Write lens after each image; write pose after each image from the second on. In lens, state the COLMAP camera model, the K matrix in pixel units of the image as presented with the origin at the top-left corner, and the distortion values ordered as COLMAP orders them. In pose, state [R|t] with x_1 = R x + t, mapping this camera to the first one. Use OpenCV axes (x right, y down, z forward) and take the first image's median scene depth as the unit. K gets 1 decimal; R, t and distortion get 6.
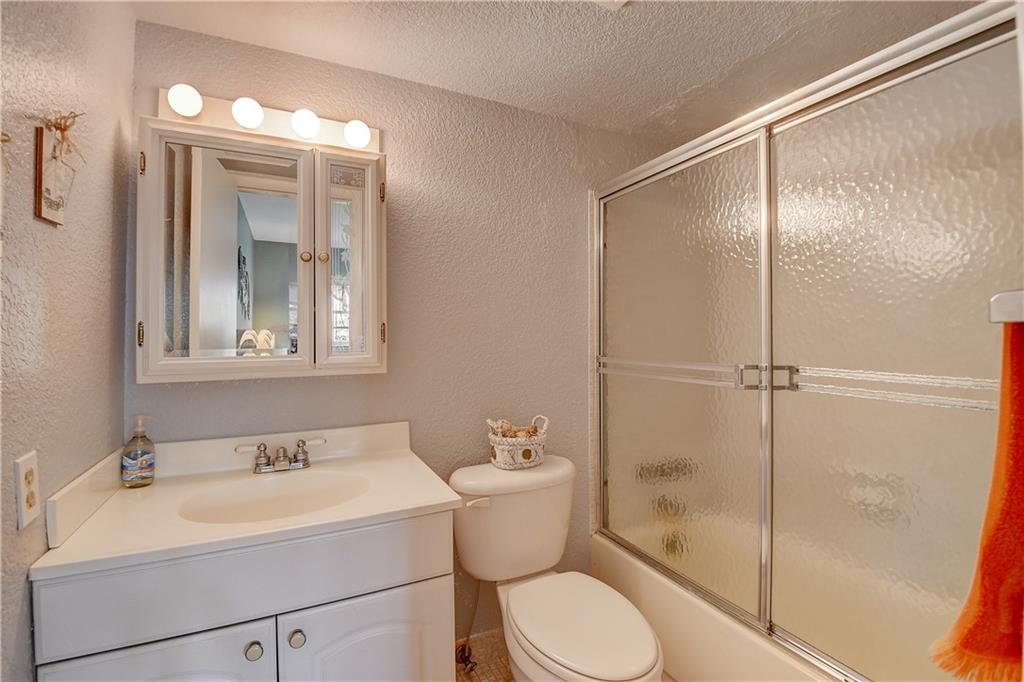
lens RADIAL K [[447.8, 0, 514.7], [0, 447.8, 339.6], [0, 0, 1]] dist [-0.004506, -0.014015]
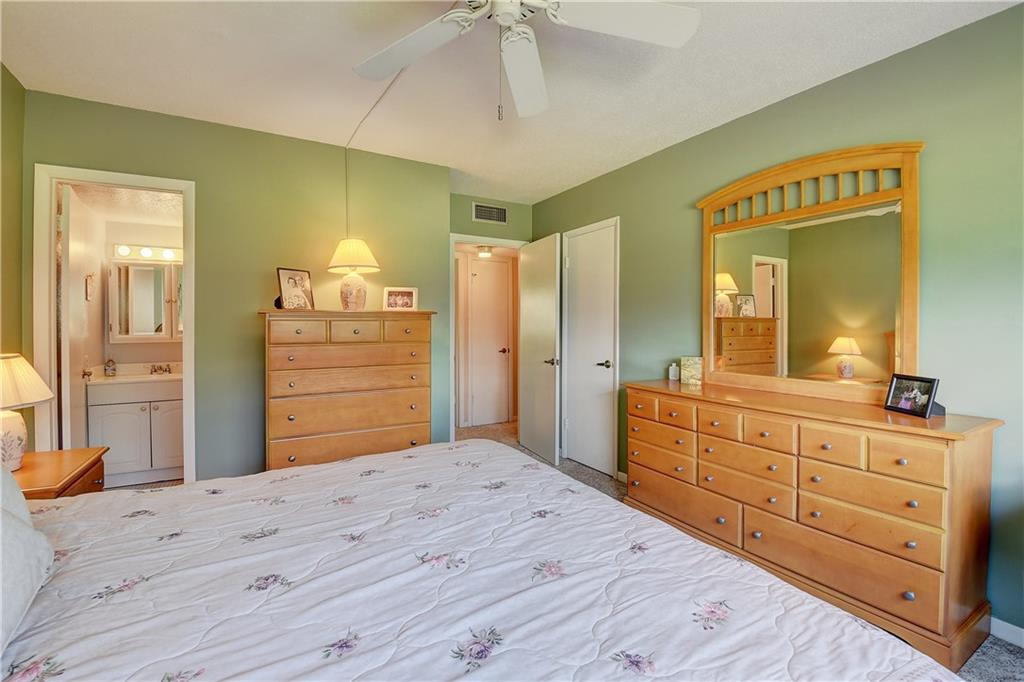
lens RADIAL K [[447.8, 0, 509.2], [0, 447.8, 337.2], [0, 0, 1]] dist [-0.004506, -0.014015]
pose [[0.998227, 0.006294, 0.059188, 1.725220], [-0.007893, 0.999609, 0.026821, -0.049052], [-0.058996, -0.027241, 0.997886, -2.211933]]
